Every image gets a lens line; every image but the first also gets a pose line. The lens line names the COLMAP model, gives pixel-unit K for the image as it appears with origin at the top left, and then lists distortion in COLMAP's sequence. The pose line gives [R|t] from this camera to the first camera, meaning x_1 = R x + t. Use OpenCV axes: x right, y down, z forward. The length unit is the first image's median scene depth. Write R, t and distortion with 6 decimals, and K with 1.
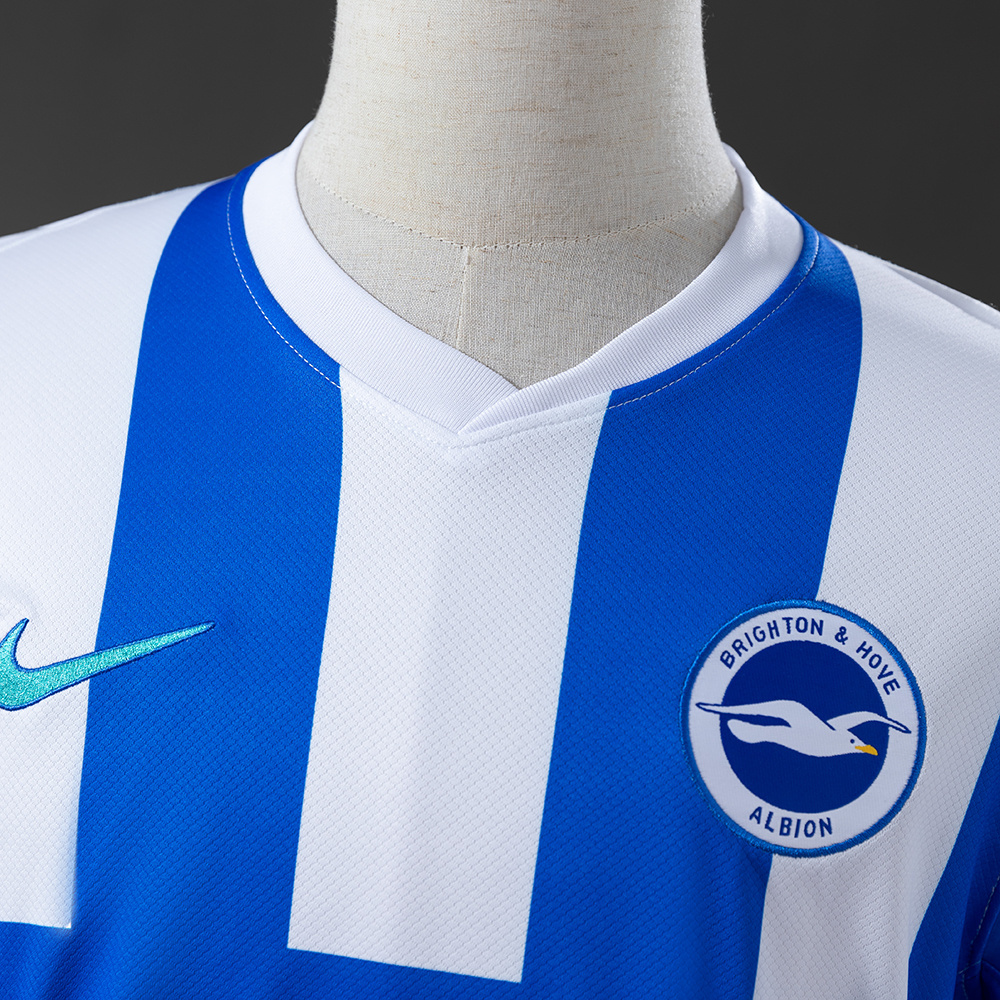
lens RADIAL K [[2548.1, 0, 497.8], [0, 2548.1, 499.2], [0, 0, 1]] dist [0.029639, 0.000000]
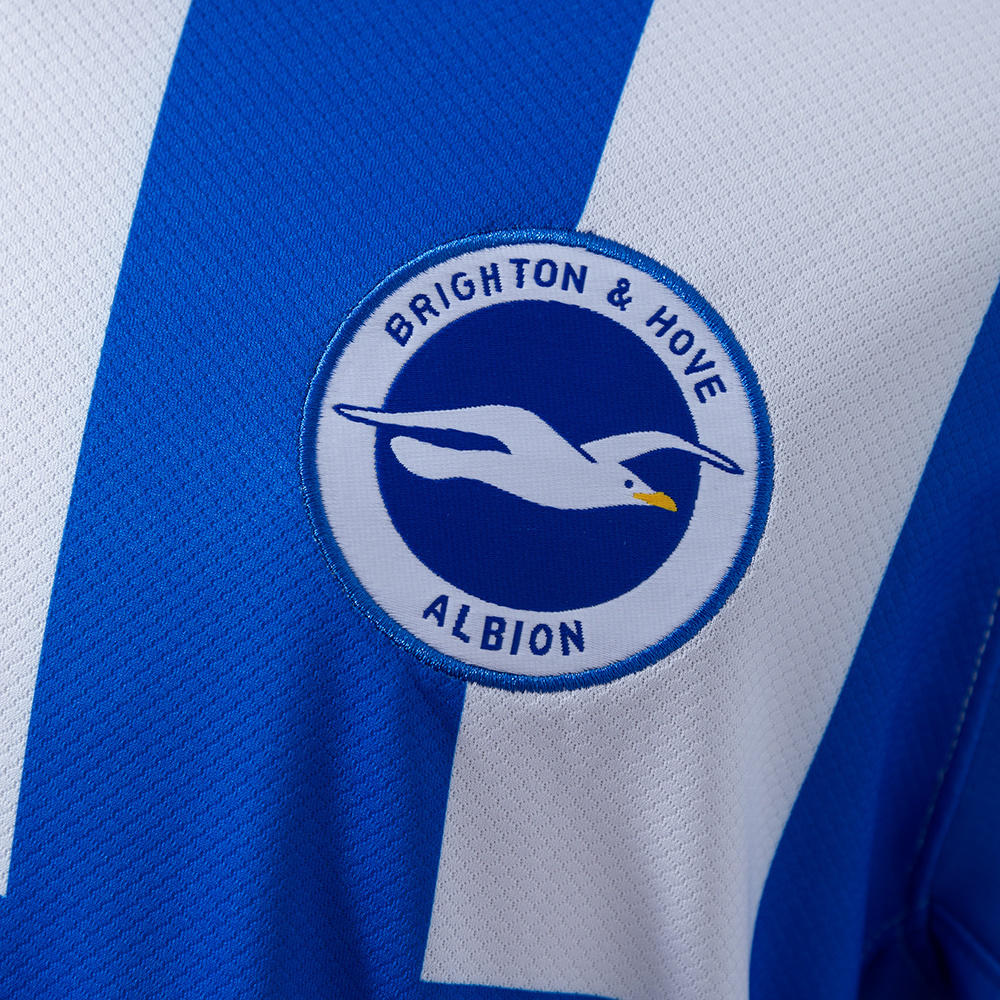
lens RADIAL K [[2548.1, 0, 499.4], [0, 2548.1, 496.6], [0, 0, 1]] dist [0.029639, 0.000000]
pose [[0.987616, 0.018595, -0.155785, 0.198358], [-0.016561, 0.999760, 0.014341, 0.090937], [0.156014, -0.011584, 0.987687, 0.459141]]
